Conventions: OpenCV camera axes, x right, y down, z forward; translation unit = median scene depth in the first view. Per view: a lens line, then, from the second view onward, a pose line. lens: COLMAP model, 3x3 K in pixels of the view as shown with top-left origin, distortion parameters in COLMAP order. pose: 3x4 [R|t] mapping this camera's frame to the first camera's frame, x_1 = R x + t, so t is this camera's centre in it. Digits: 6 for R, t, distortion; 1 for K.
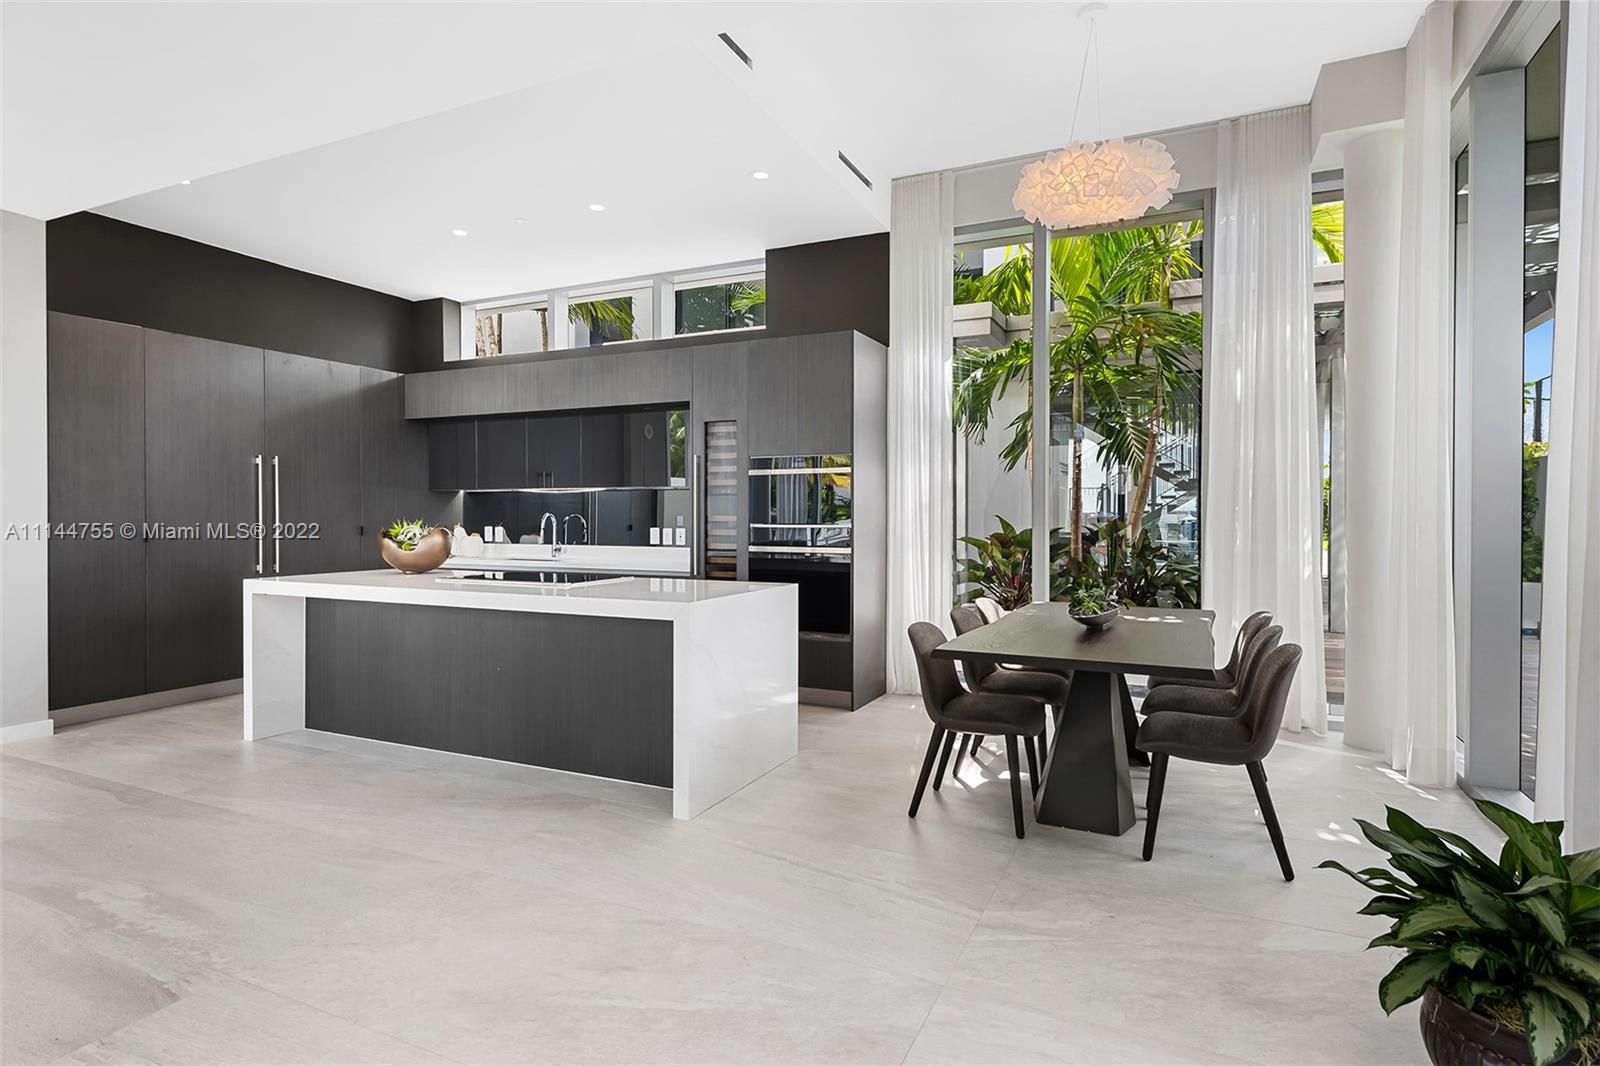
lens RADIAL K [[835.8, 0, 800.0], [0, 835.8, 533.0], [0, 0, 1]] dist [0.000575, 0.000541]
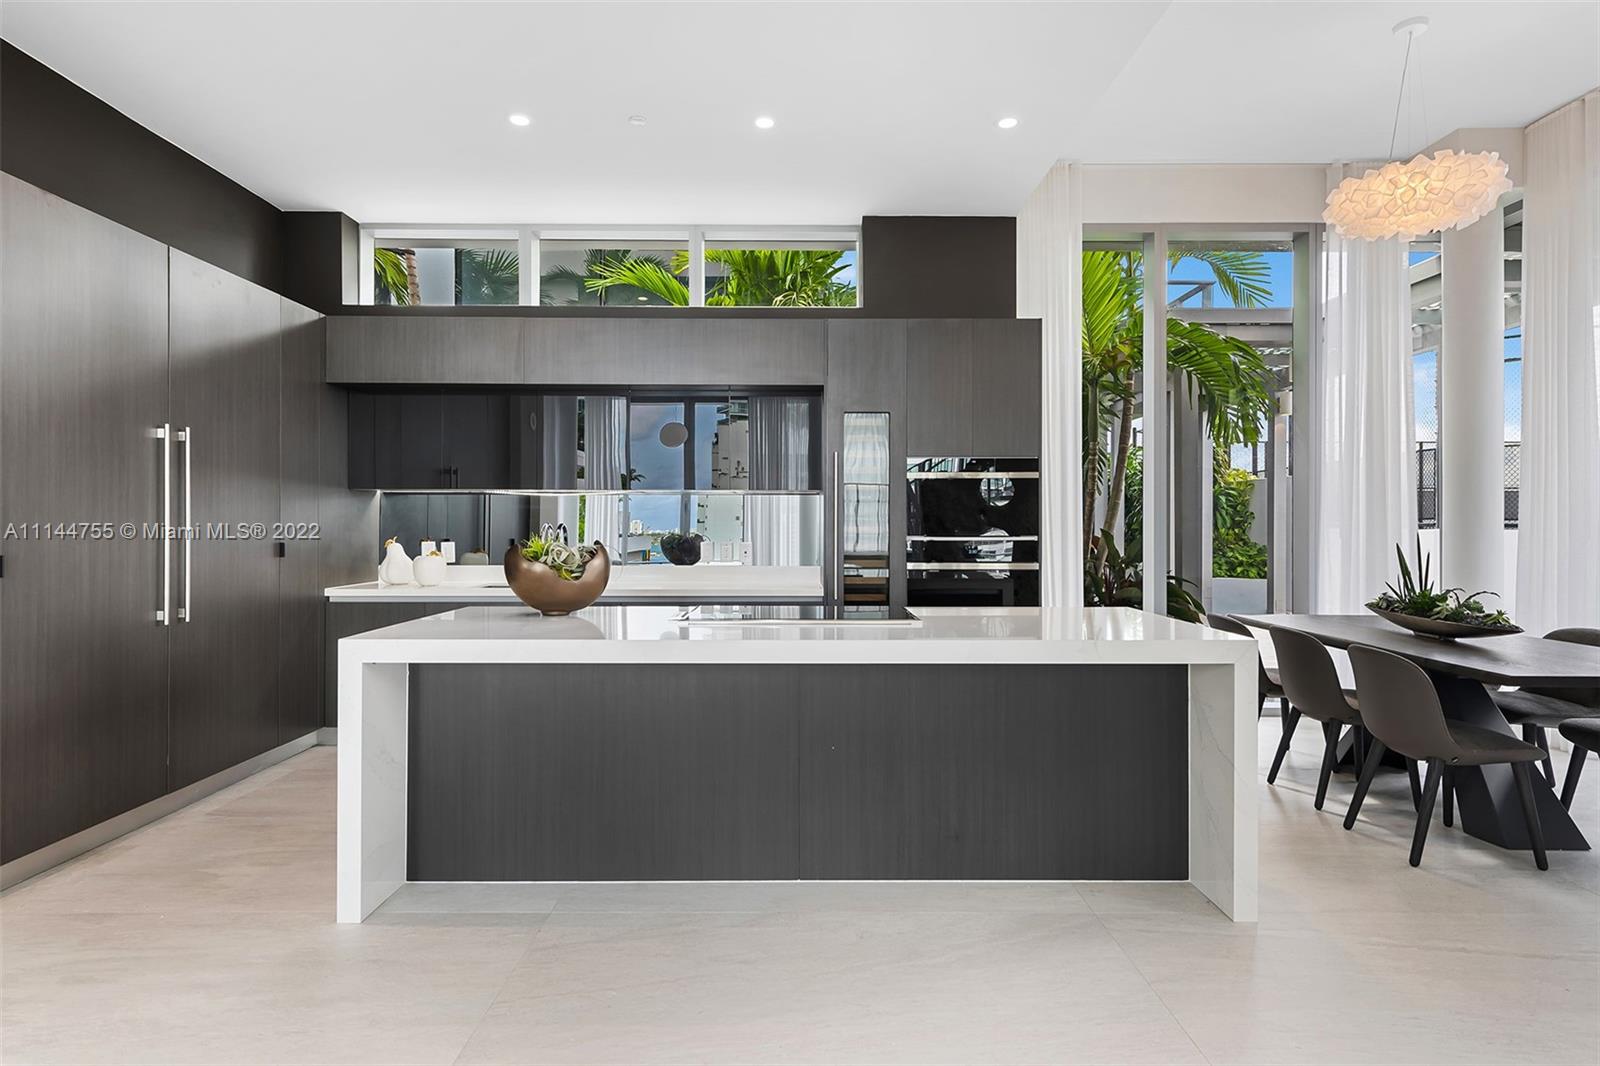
lens RADIAL K [[835.8, 0, 800.0], [0, 835.8, 533.0], [0, 0, 1]] dist [0.000575, 0.000541]
pose [[0.905026, -0.002225, 0.425351, -0.487301], [0.007210, 0.999923, -0.010110, -0.006912], [-0.425296, 0.012216, 0.904972, 0.272210]]
